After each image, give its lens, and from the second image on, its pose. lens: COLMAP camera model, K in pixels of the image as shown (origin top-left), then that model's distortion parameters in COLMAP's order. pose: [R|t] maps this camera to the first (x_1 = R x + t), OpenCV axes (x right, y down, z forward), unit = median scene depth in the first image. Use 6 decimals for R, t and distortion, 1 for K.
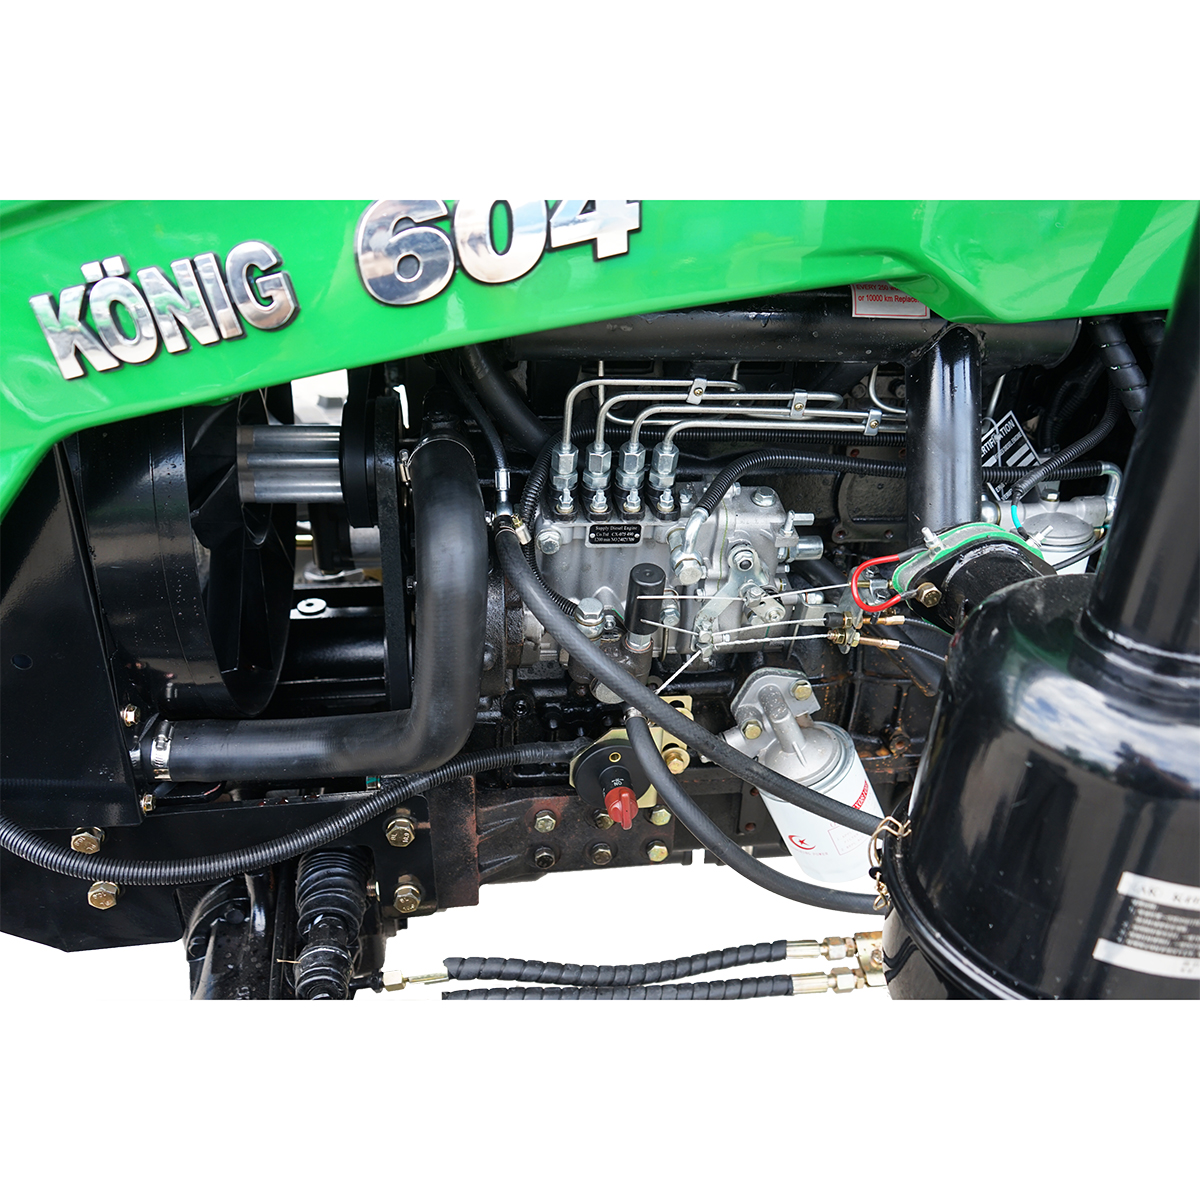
lens RADIAL K [[959.2, 0, 597.6], [0, 959.2, 593.7], [0, 0, 1]] dist [-0.006714, 0.002414]
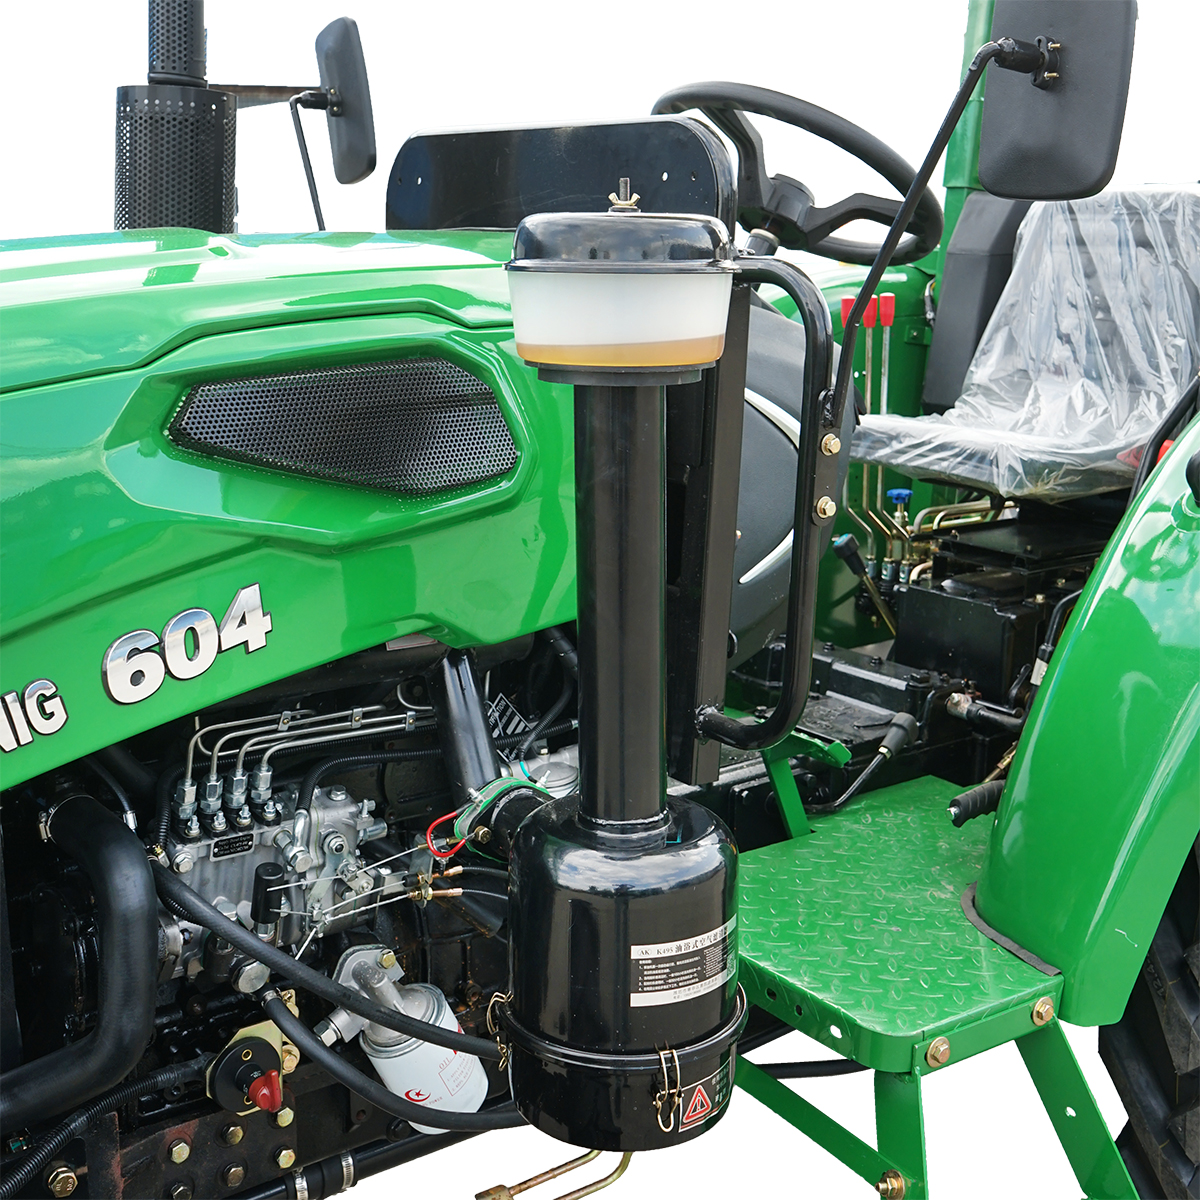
lens RADIAL K [[1414.4, 0, 600.4], [0, 1414.4, 551.4], [0, 0, 1]] dist [0.007283, 0.035284]
pose [[0.867263, -0.111591, 0.485182, -0.407062], [0.244868, 0.944138, -0.220551, 0.095644], [-0.433468, 0.310082, 0.846141, -0.837946]]
